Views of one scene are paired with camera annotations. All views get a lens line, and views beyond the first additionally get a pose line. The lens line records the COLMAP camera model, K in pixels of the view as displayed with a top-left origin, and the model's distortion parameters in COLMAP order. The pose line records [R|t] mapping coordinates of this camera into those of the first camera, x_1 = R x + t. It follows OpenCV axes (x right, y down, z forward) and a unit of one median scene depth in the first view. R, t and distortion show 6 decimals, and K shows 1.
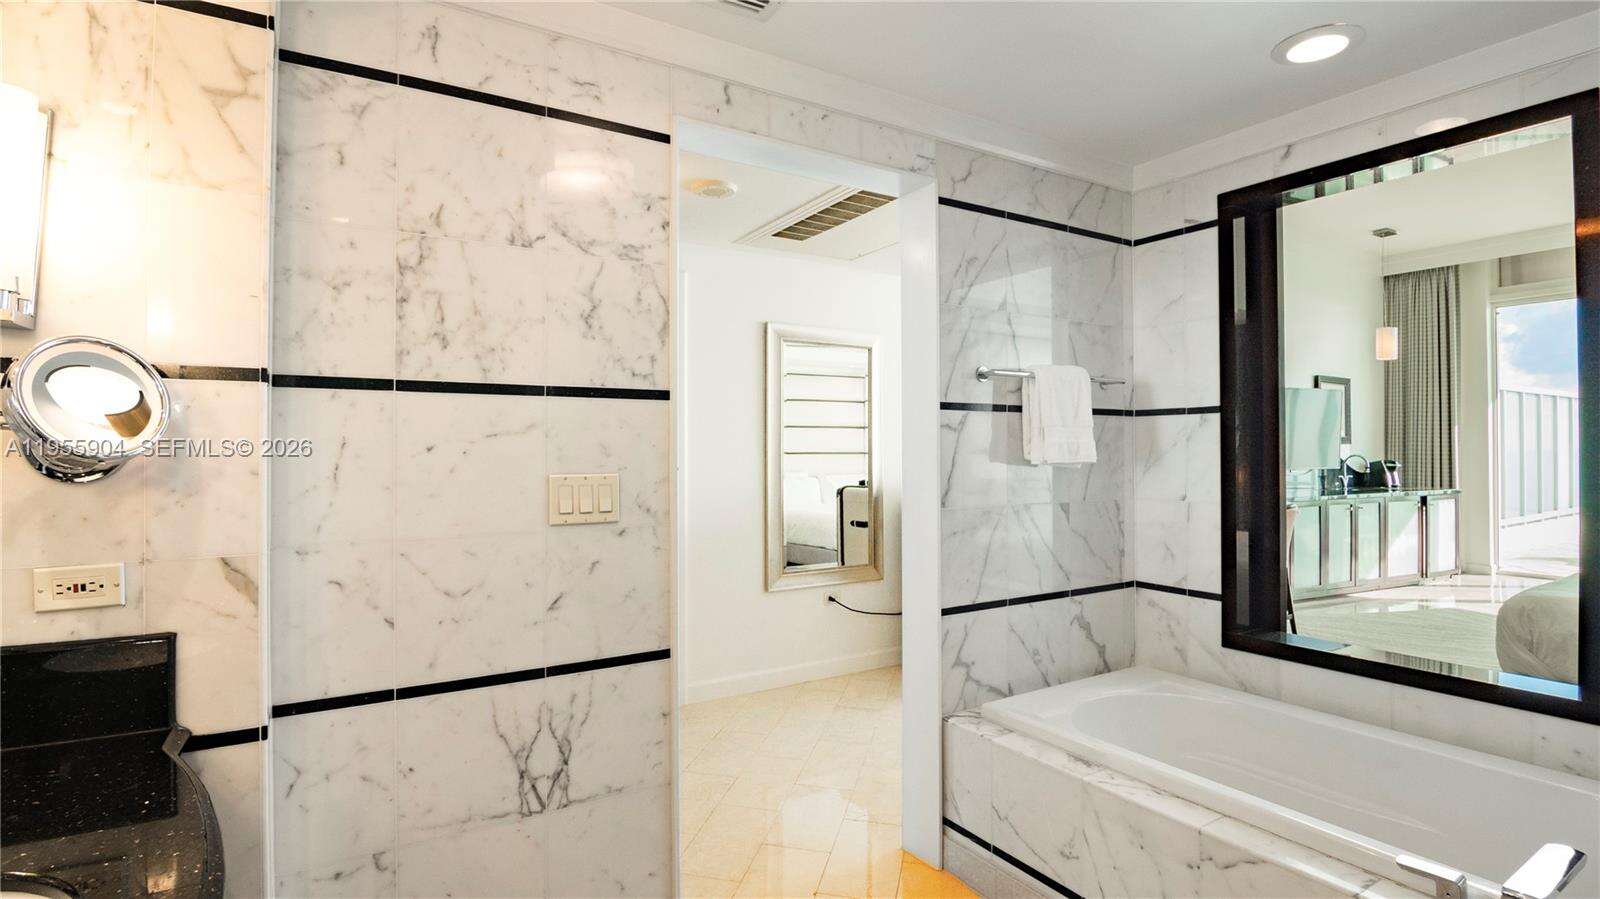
lens RADIAL K [[762.1, 0, 787.9], [0, 762.1, 443.9], [0, 0, 1]] dist [-0.003217, -0.015274]
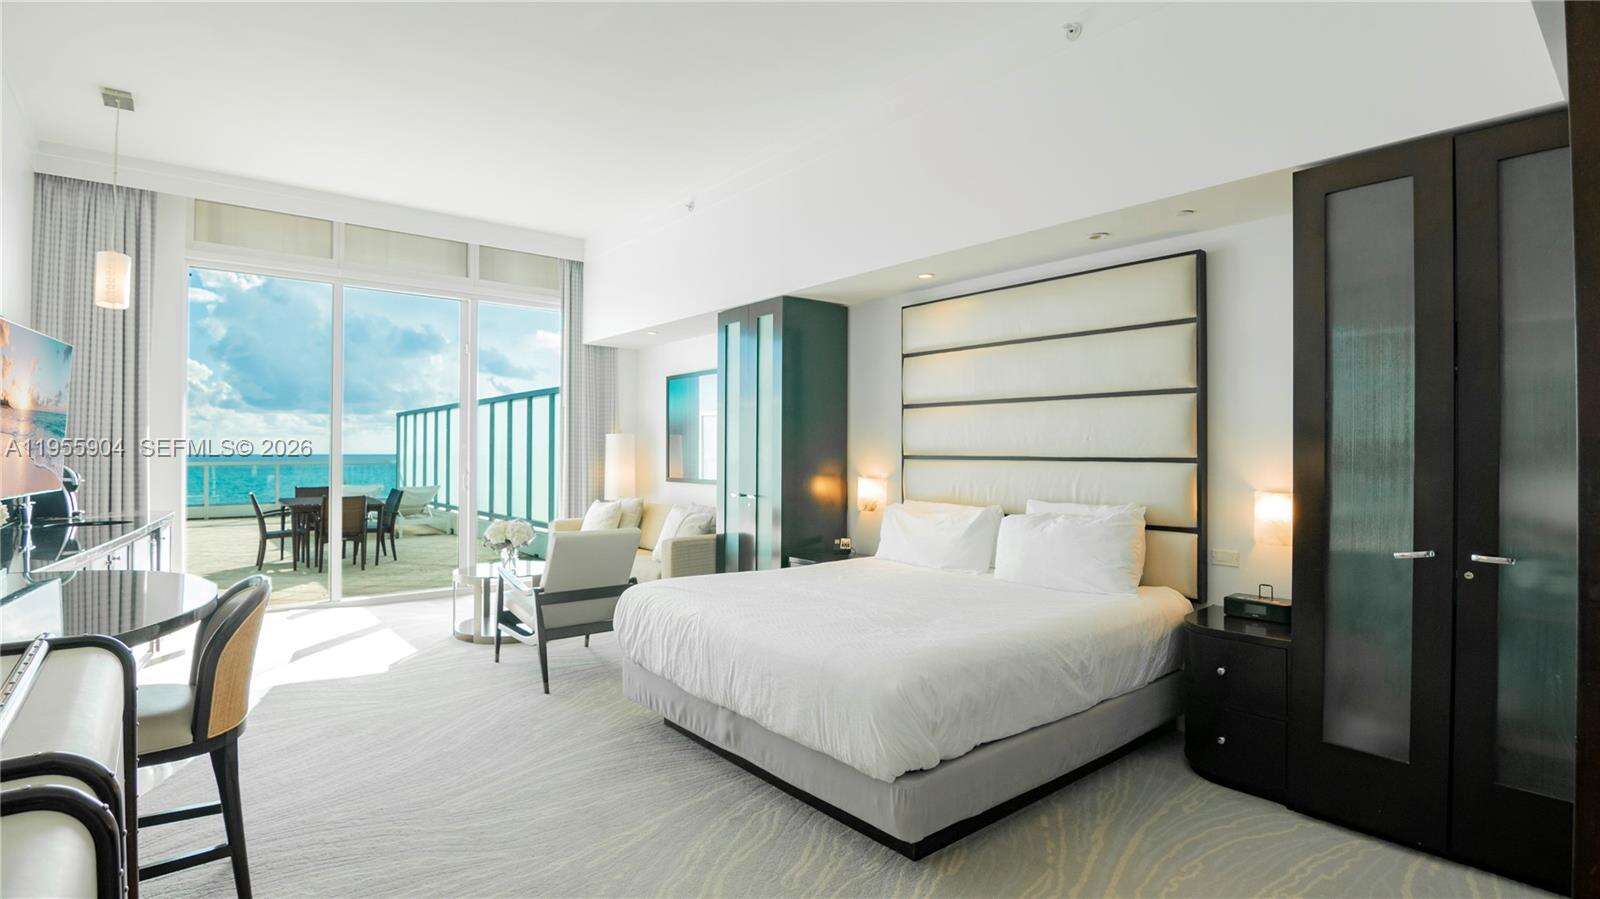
lens RADIAL K [[762.1, 0, 787.9], [0, 762.1, 443.9], [0, 0, 1]] dist [-0.003217, -0.015274]
pose [[-0.141951, 0.013270, 0.989785, 0.115222], [-0.009524, 0.999846, -0.014771, 0.002041], [-0.989828, -0.011524, -0.141803, 0.523759]]
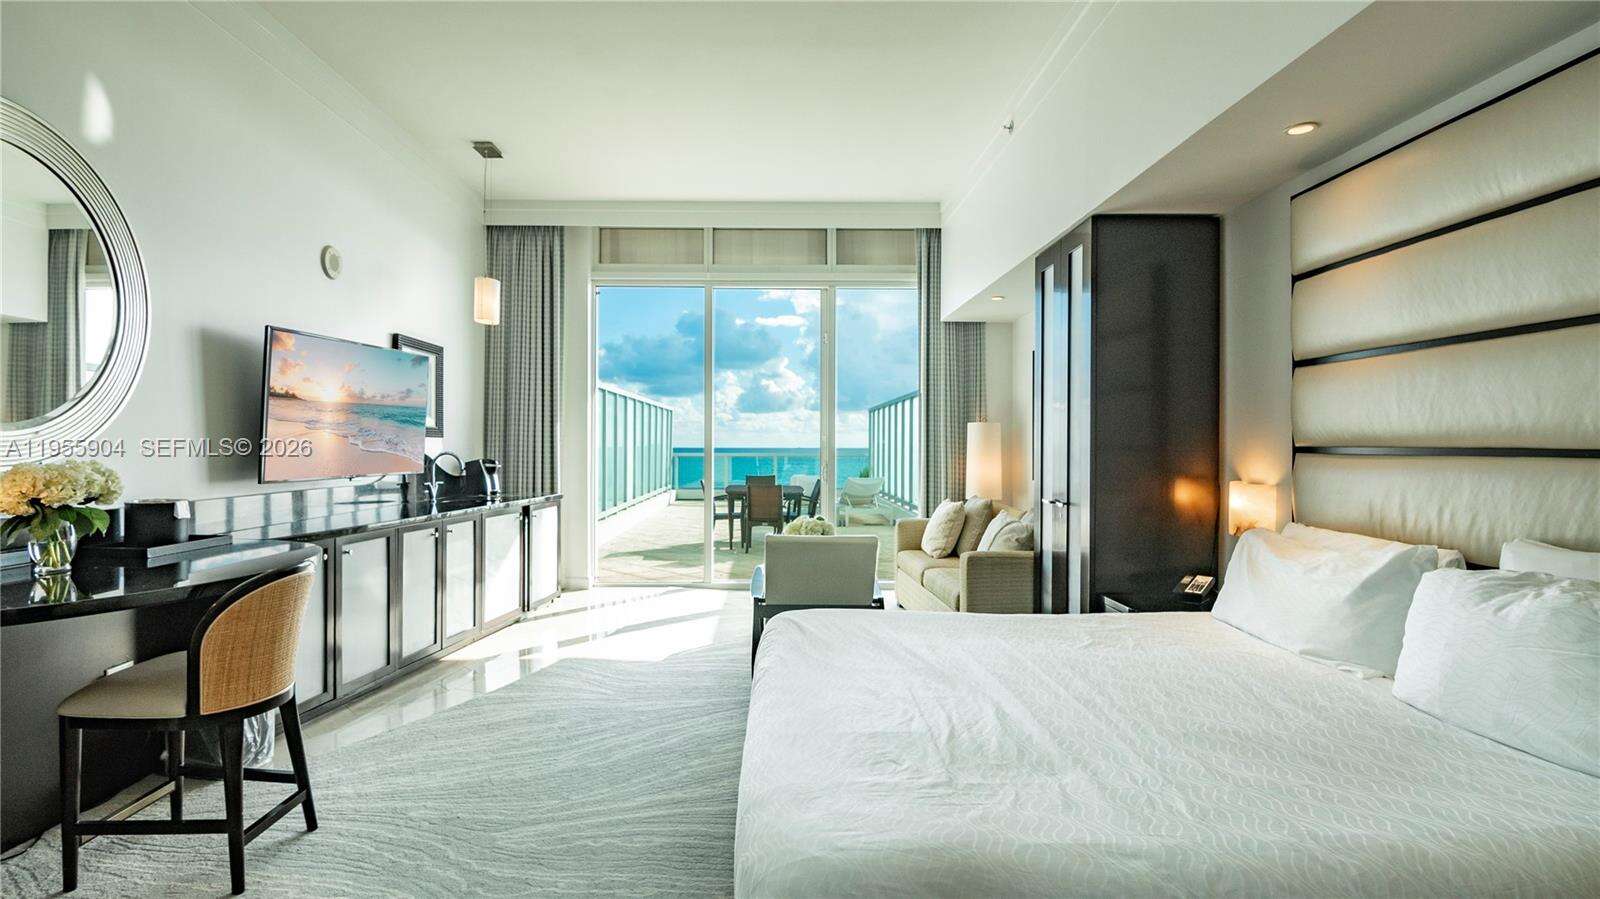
lens RADIAL K [[762.1, 0, 787.9], [0, 762.1, 443.9], [0, 0, 1]] dist [-0.003217, -0.015274]
pose [[0.506335, 0.005661, 0.862319, 0.289988], [-0.011571, 0.999933, 0.000230, 0.002486], [-0.862259, -0.010095, 0.506366, 0.355369]]
